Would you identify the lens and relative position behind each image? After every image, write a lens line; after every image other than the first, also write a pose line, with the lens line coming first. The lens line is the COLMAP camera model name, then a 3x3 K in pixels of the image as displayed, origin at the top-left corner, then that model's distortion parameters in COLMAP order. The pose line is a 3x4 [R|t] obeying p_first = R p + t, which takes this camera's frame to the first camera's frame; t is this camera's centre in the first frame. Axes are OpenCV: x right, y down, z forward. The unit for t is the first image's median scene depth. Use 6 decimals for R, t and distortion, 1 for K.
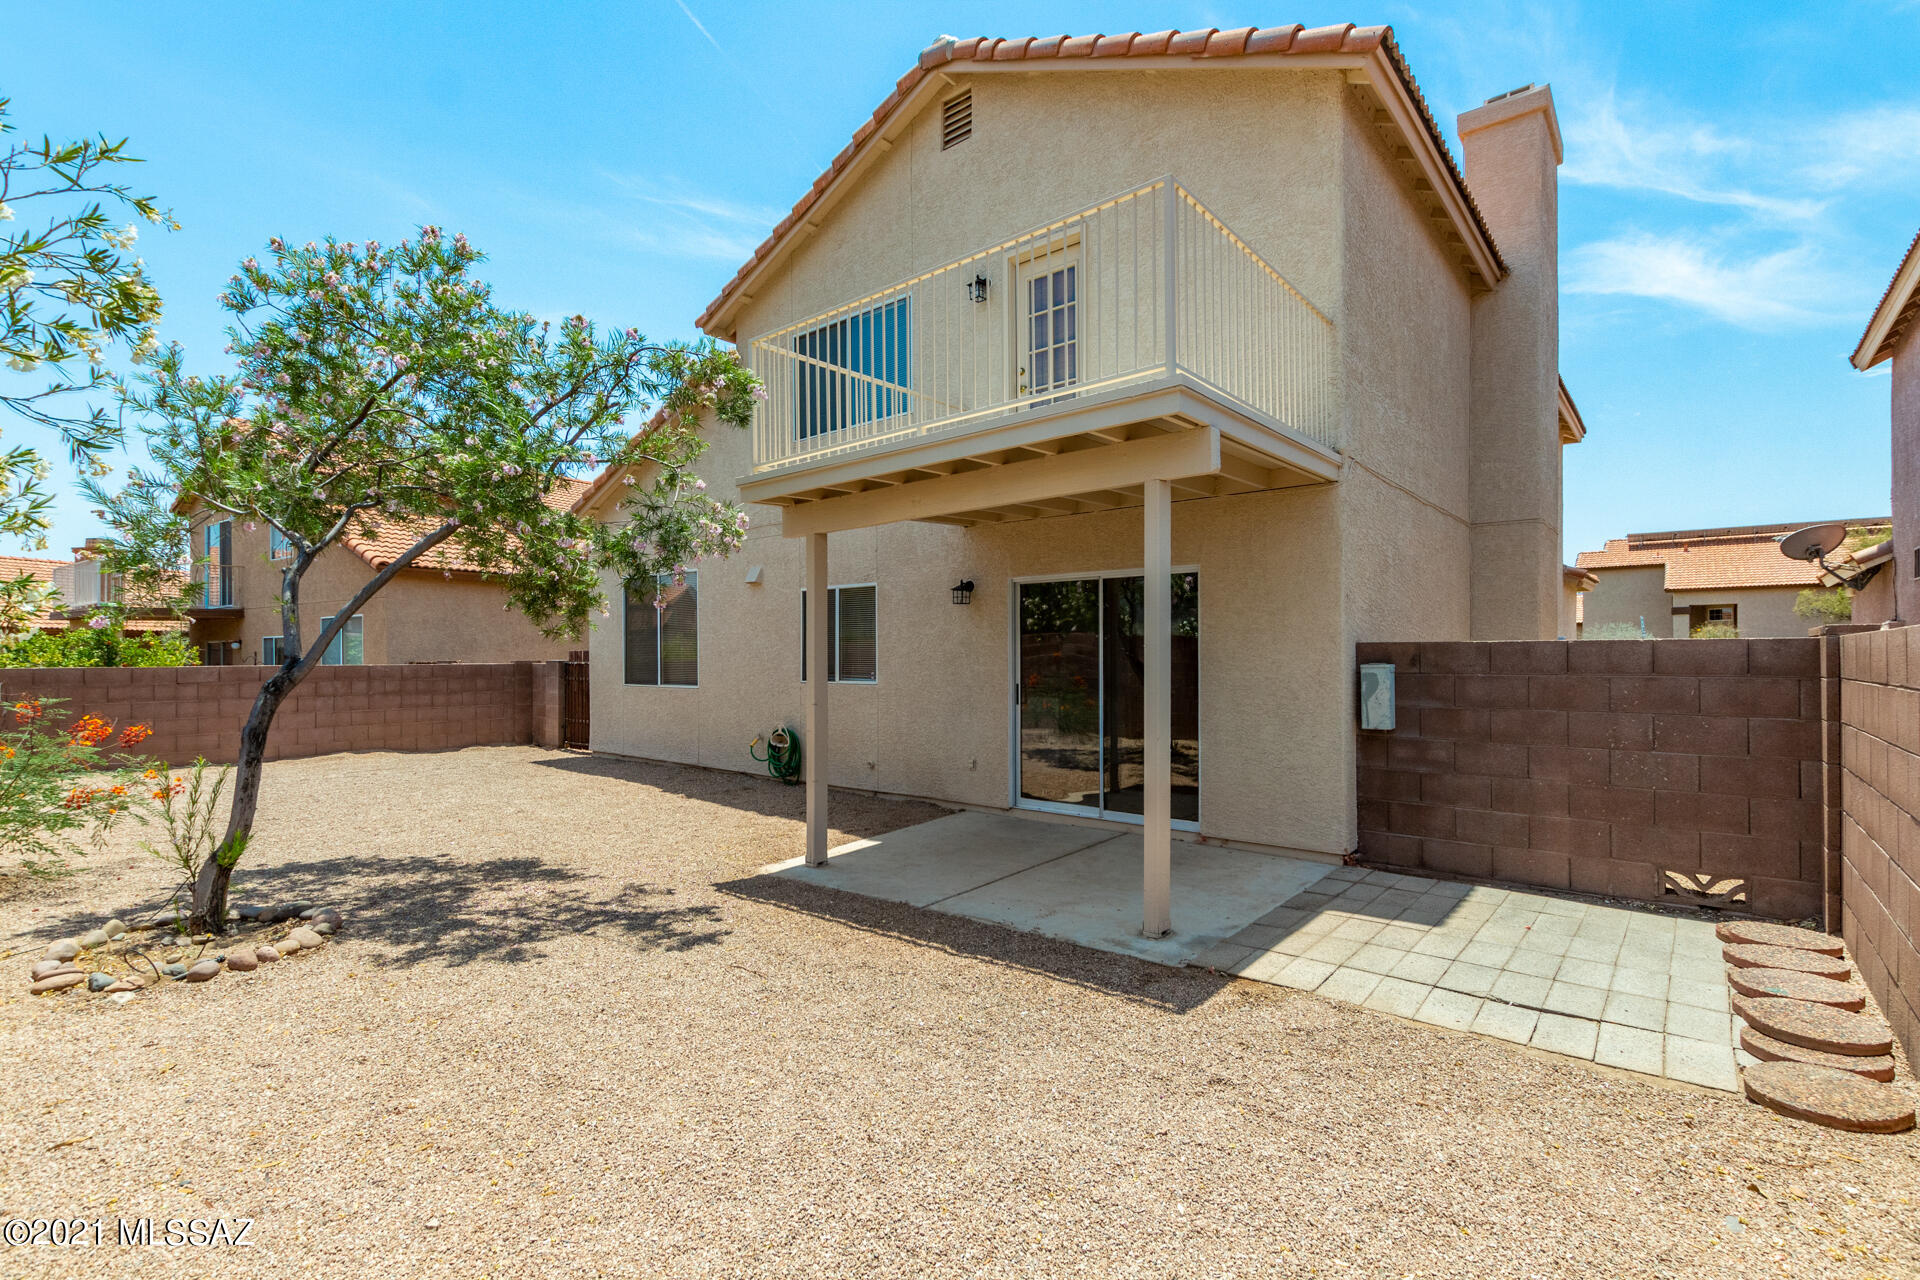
lens RADIAL K [[881.1, 0, 960.5], [0, 881.1, 649.5], [0, 0, 1]] dist [-0.000014, 0.001657]
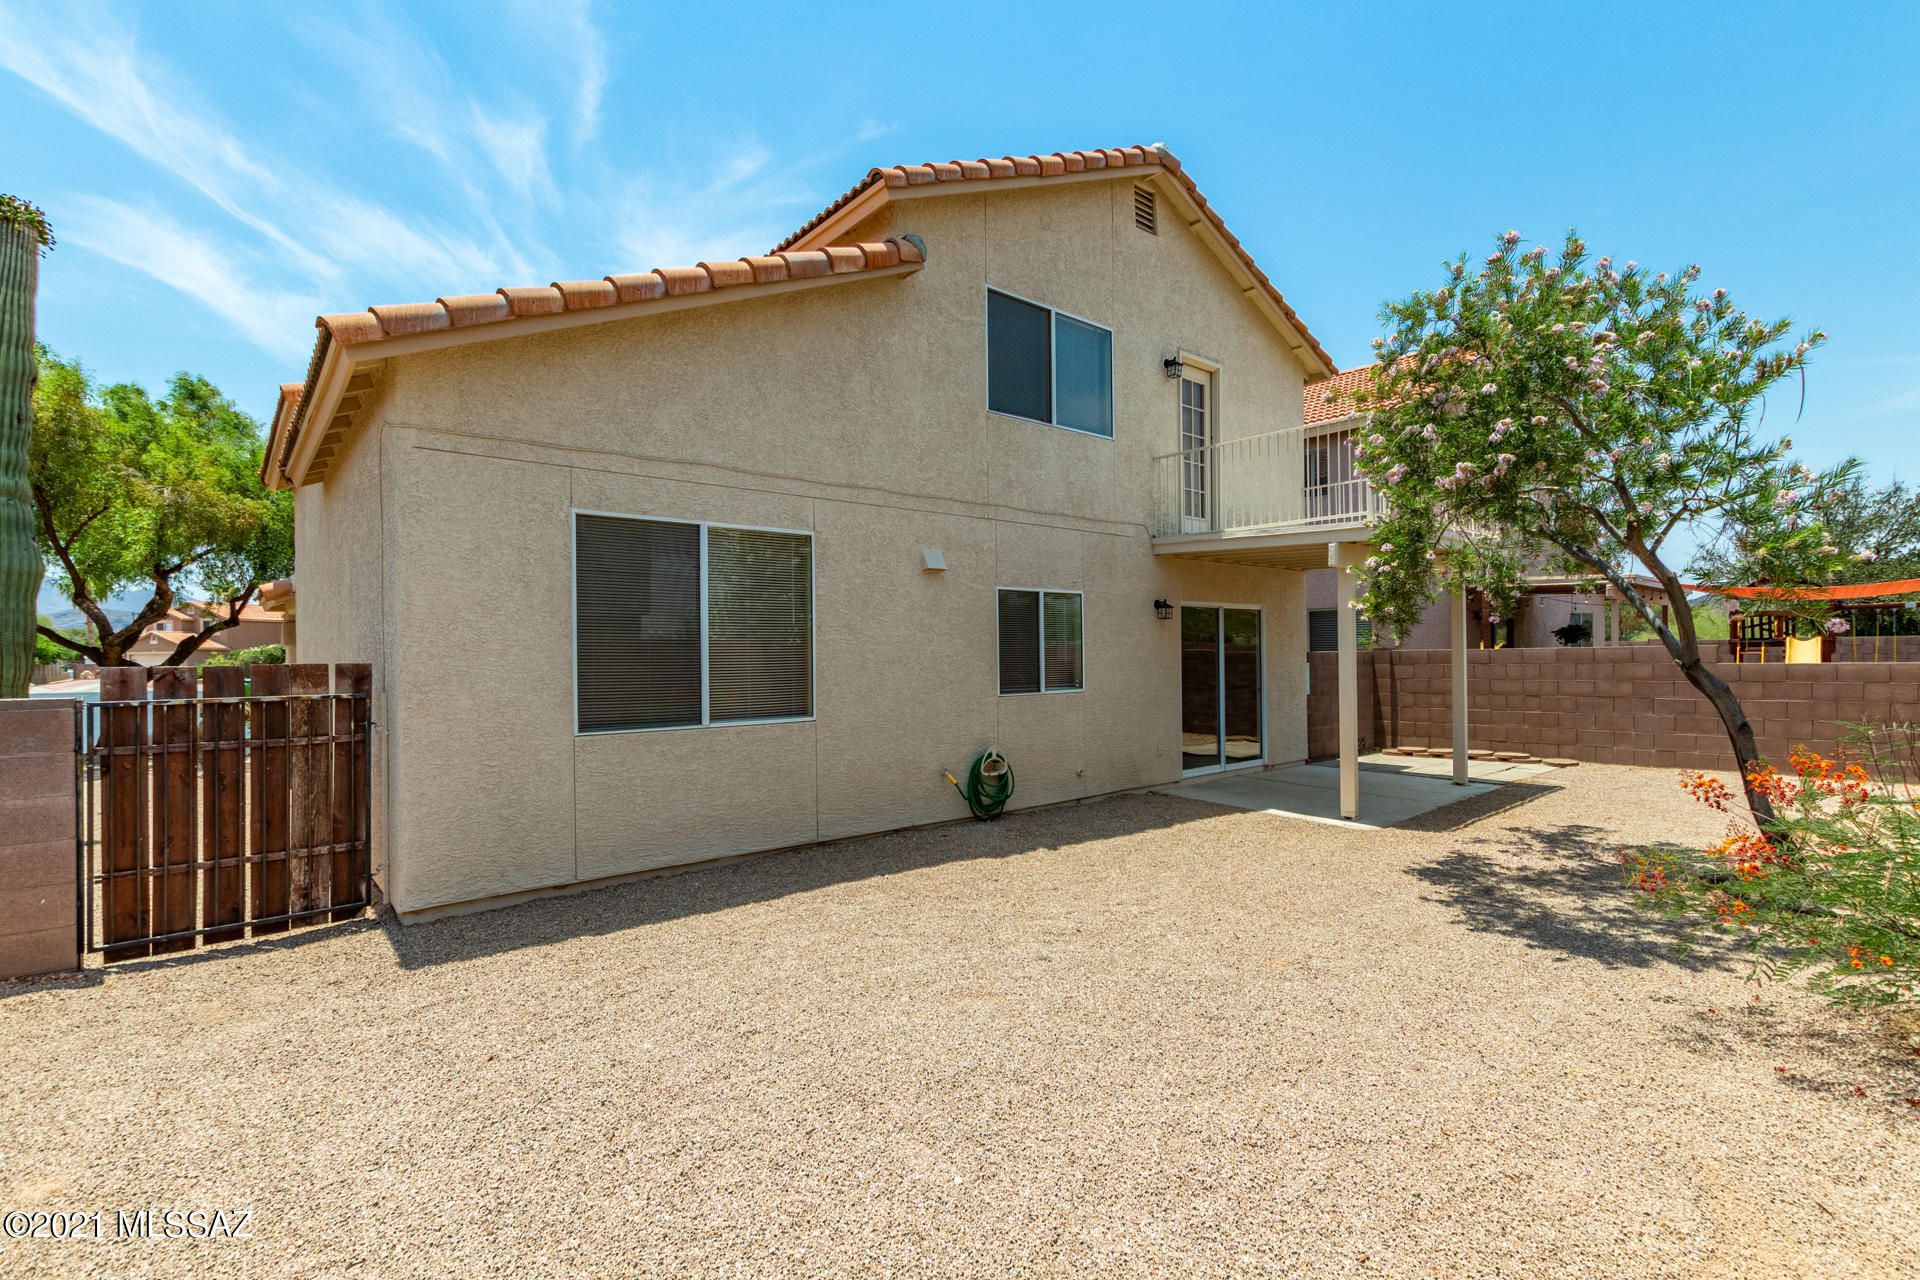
lens RADIAL K [[881.1, 0, 957.9], [0, 881.1, 639.8], [0, 0, 1]] dist [-0.000014, 0.001657]
pose [[0.168623, 0.015142, 0.985564, -0.910787], [0.002786, 0.999871, -0.015839, -0.003376], [-0.985677, 0.005417, 0.168559, 0.790993]]
